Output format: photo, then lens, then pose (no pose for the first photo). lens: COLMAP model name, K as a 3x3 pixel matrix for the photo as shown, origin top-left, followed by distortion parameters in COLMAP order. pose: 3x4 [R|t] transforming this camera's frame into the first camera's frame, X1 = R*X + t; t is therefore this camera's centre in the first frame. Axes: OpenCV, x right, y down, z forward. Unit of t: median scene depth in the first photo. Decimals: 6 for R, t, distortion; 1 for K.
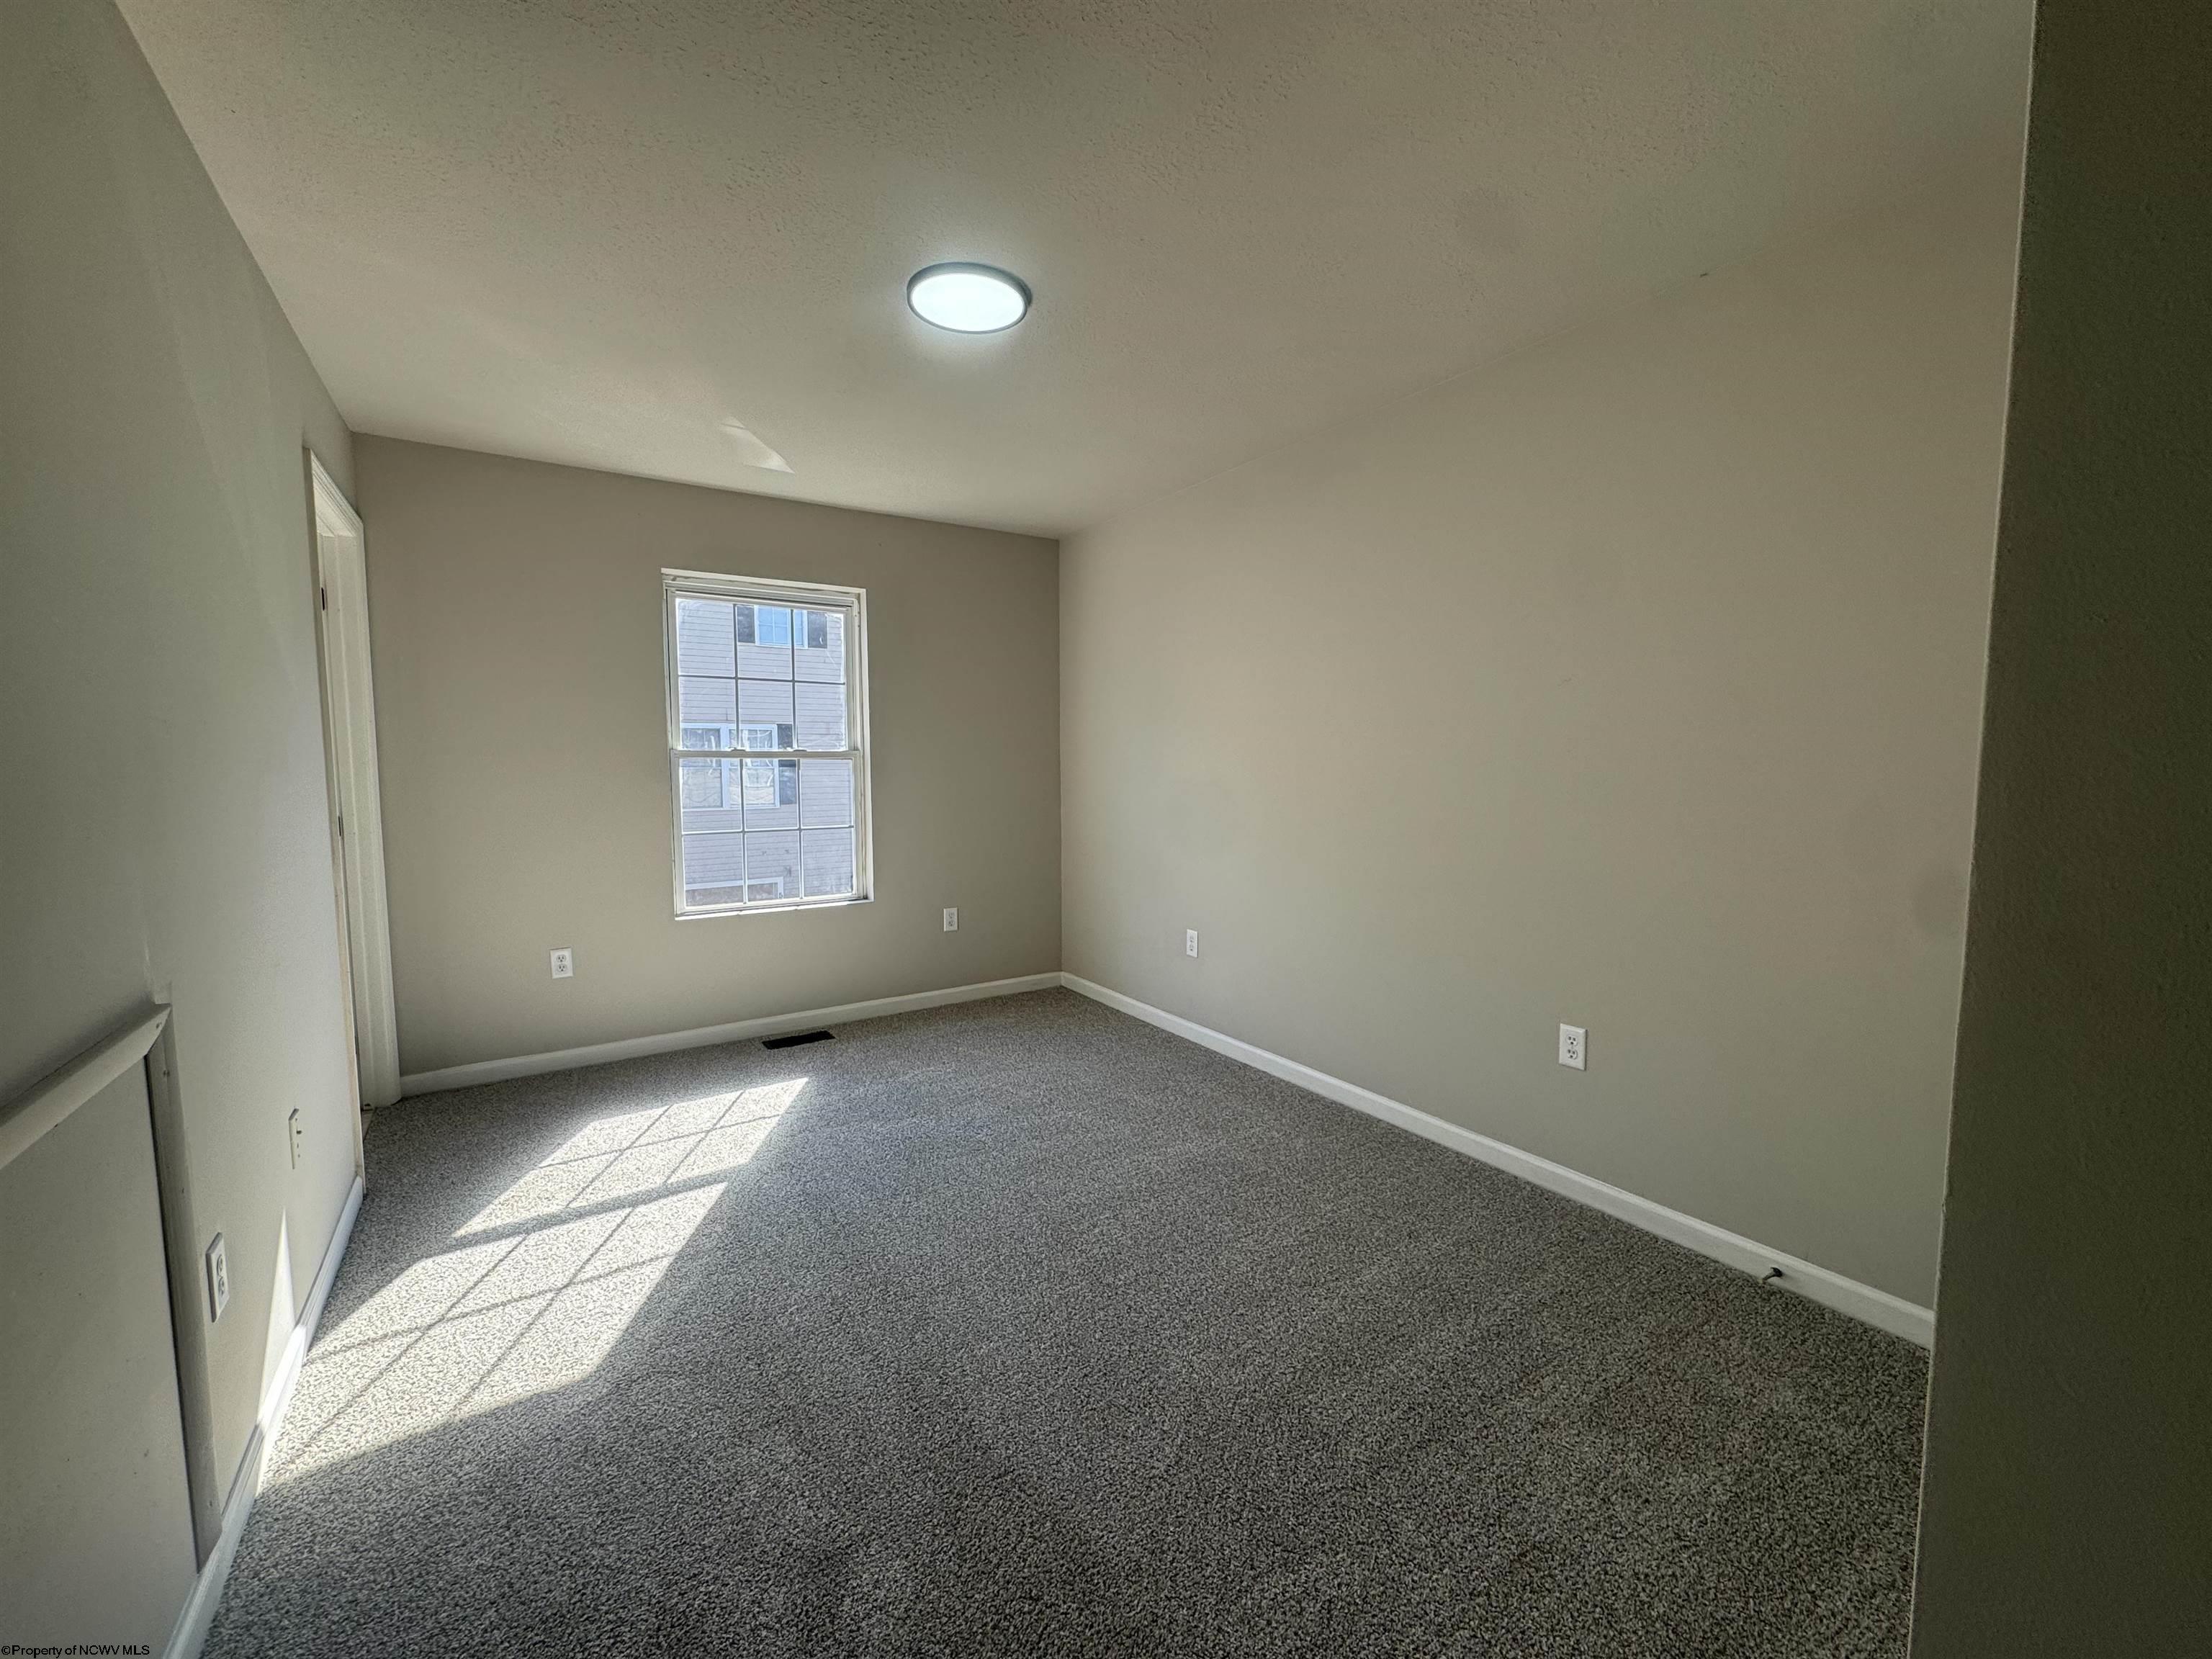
lens RADIAL K [[889.0, 0, 1094.2], [0, 889.0, 827.0], [0, 0, 1]] dist [-0.003415, -0.000139]
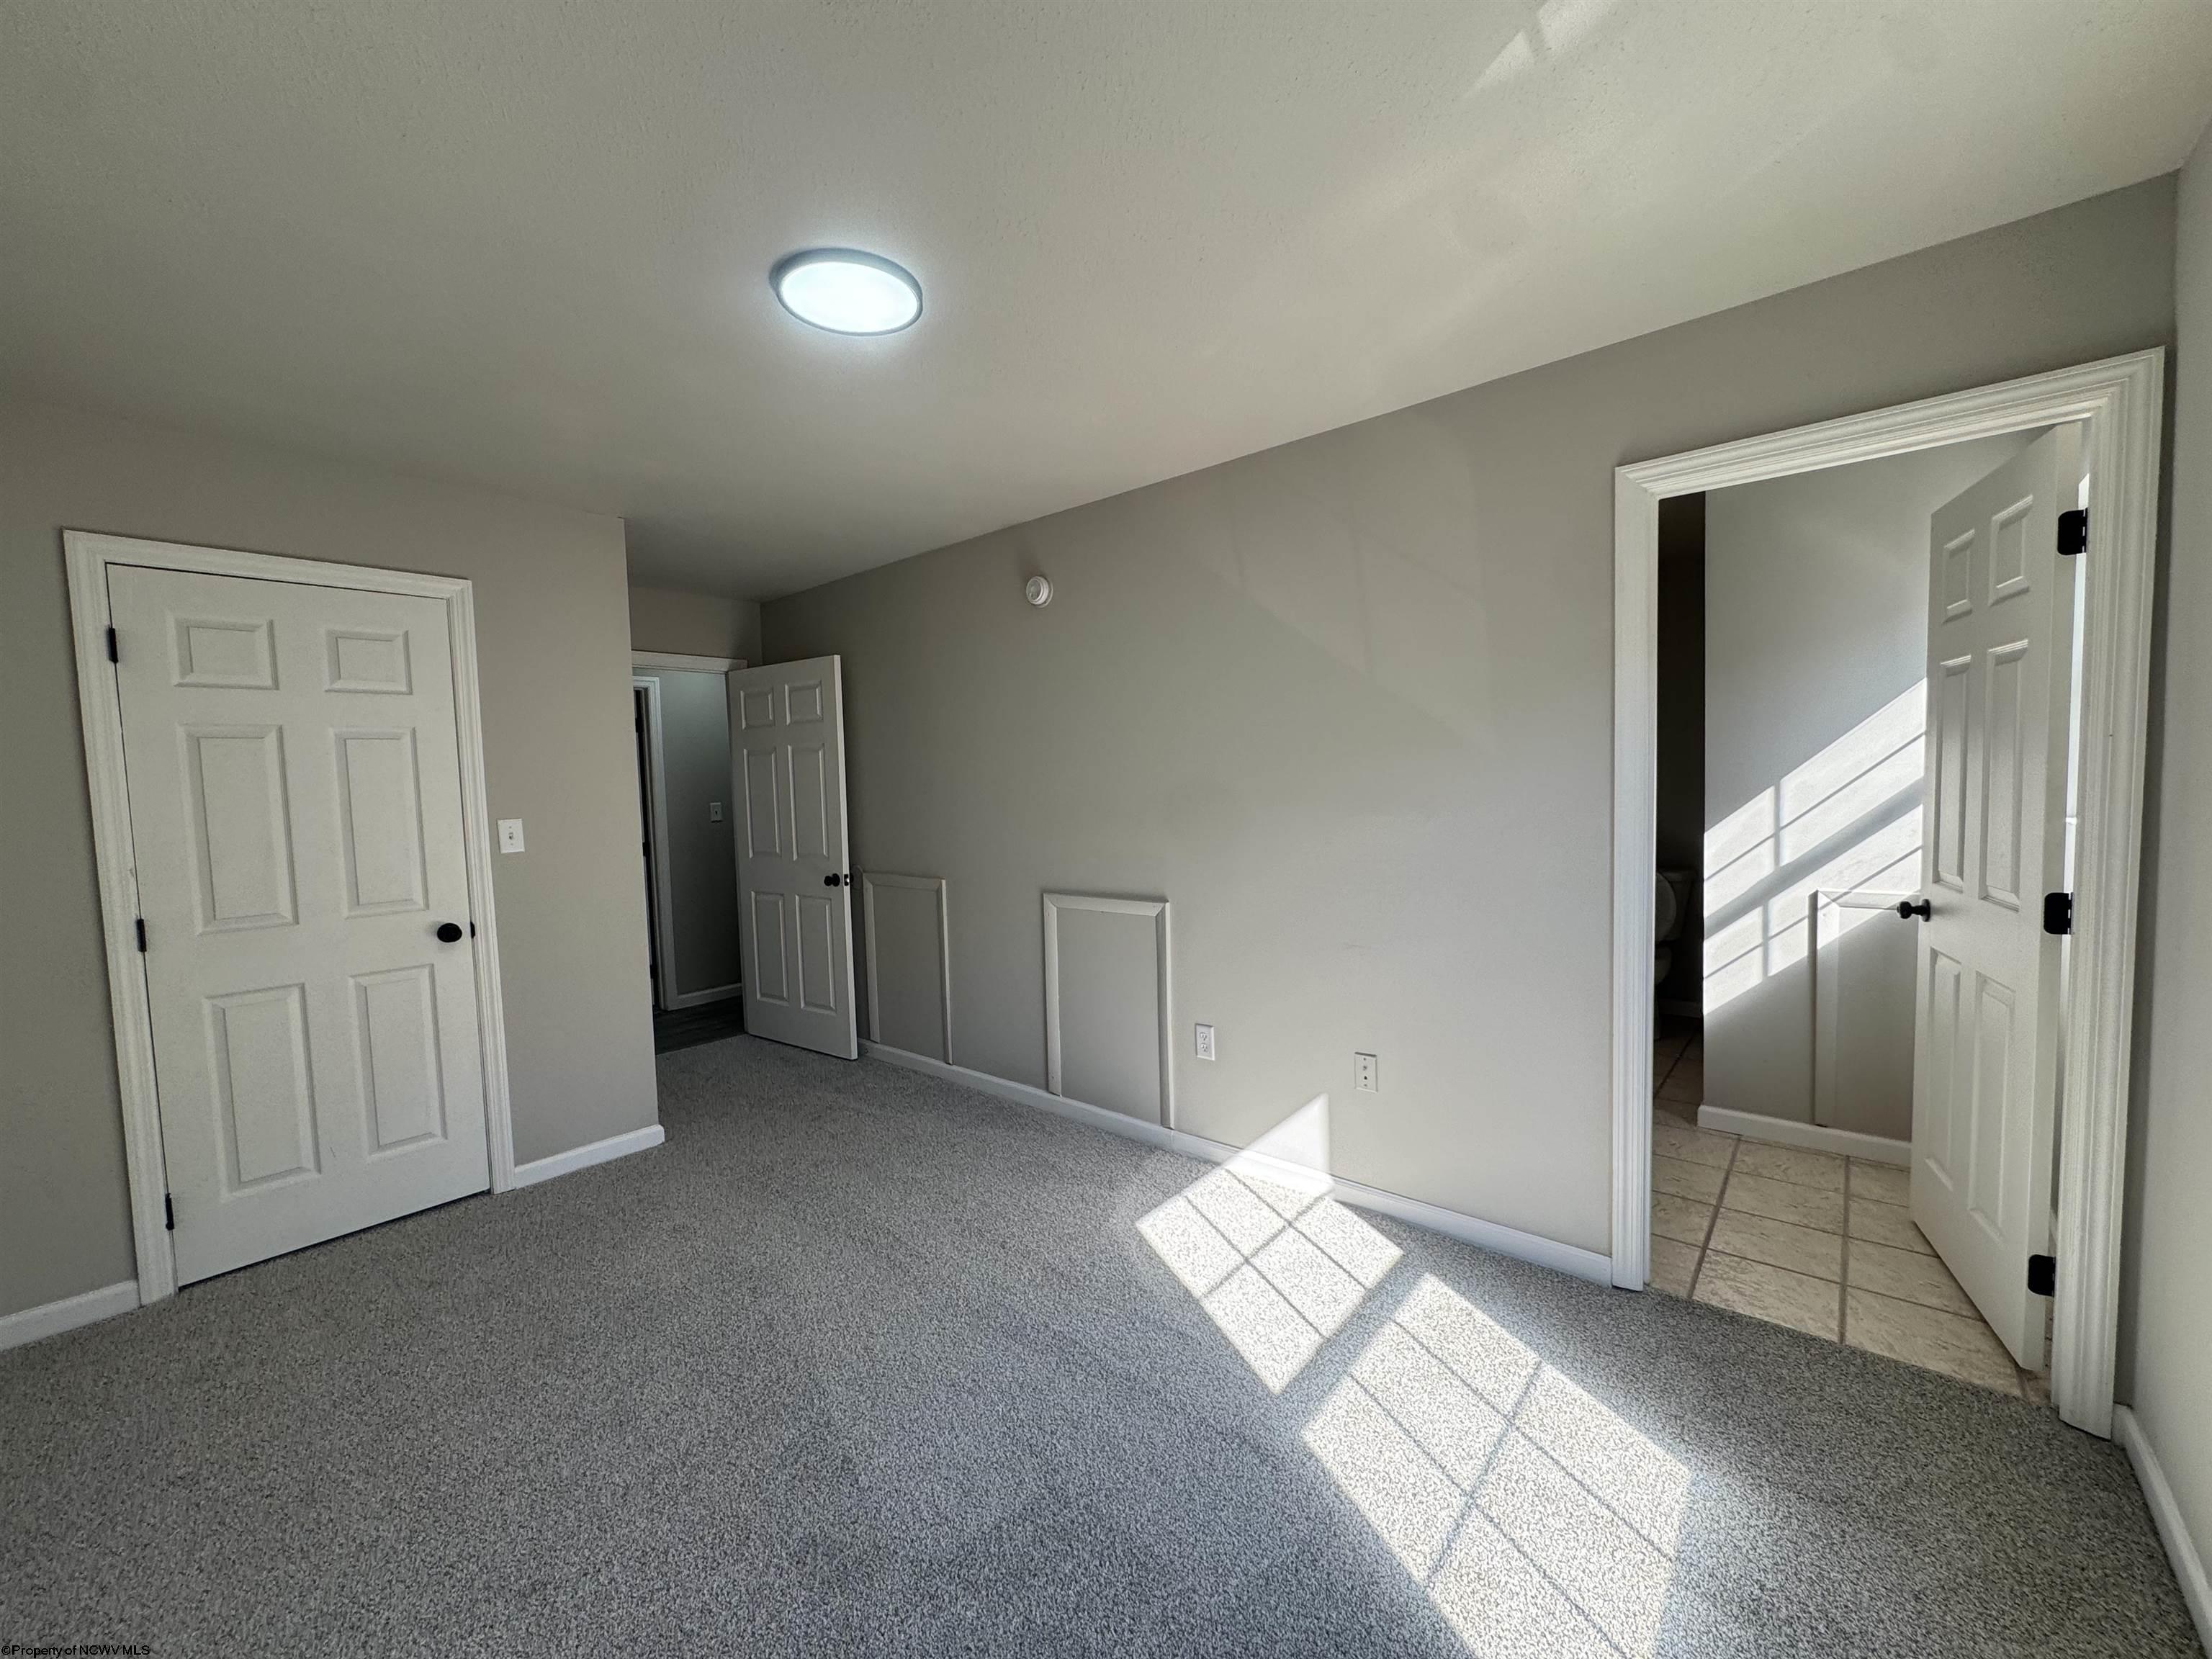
lens RADIAL K [[889.0, 0, 1094.2], [0, 889.0, 827.0], [0, 0, 1]] dist [-0.003415, -0.000139]
pose [[-0.959279, 0.045067, -0.278841, -0.092120], [0.004923, 0.989707, 0.143026, -0.188655], [0.282417, 0.135829, -0.949627, 1.752017]]
